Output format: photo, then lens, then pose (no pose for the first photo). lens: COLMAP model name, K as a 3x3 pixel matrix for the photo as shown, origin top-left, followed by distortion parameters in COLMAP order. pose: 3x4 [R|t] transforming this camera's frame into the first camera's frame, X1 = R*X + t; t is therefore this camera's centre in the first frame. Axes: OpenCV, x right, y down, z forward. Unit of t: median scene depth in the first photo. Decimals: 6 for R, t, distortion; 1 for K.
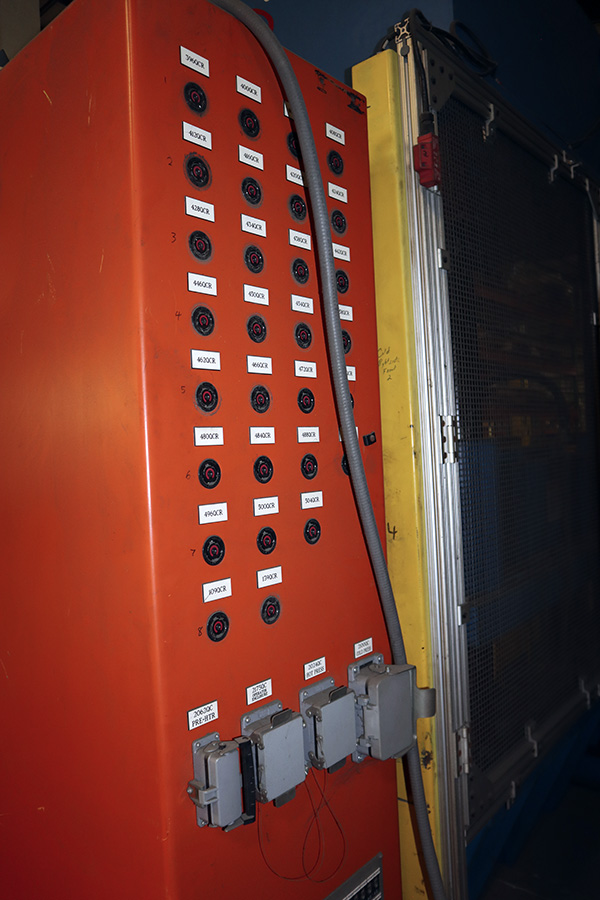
lens RADIAL K [[695.7, 0, 300.0], [0, 695.7, 450.0], [0, 0, 1]] dist [-0.054794, 0.002435]
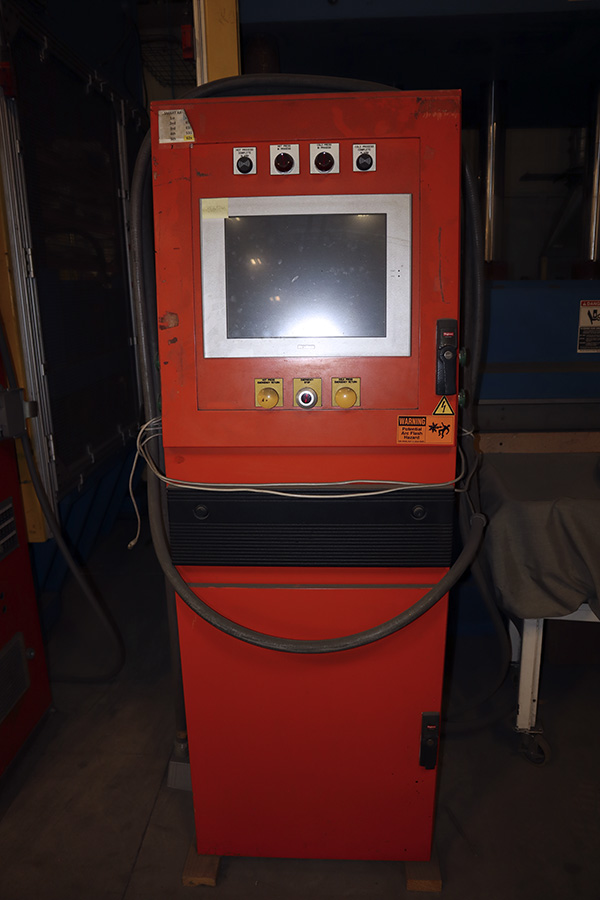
lens RADIAL K [[632.3, 0, 300.0], [0, 632.3, 450.0], [0, 0, 1]] dist [-0.084769, 0.051466]
pose [[0.793752, -0.118494, 0.596587, -0.206493], [-0.017271, 0.976054, 0.216841, 0.085968], [-0.607996, -0.182422, 0.772699, -0.608048]]
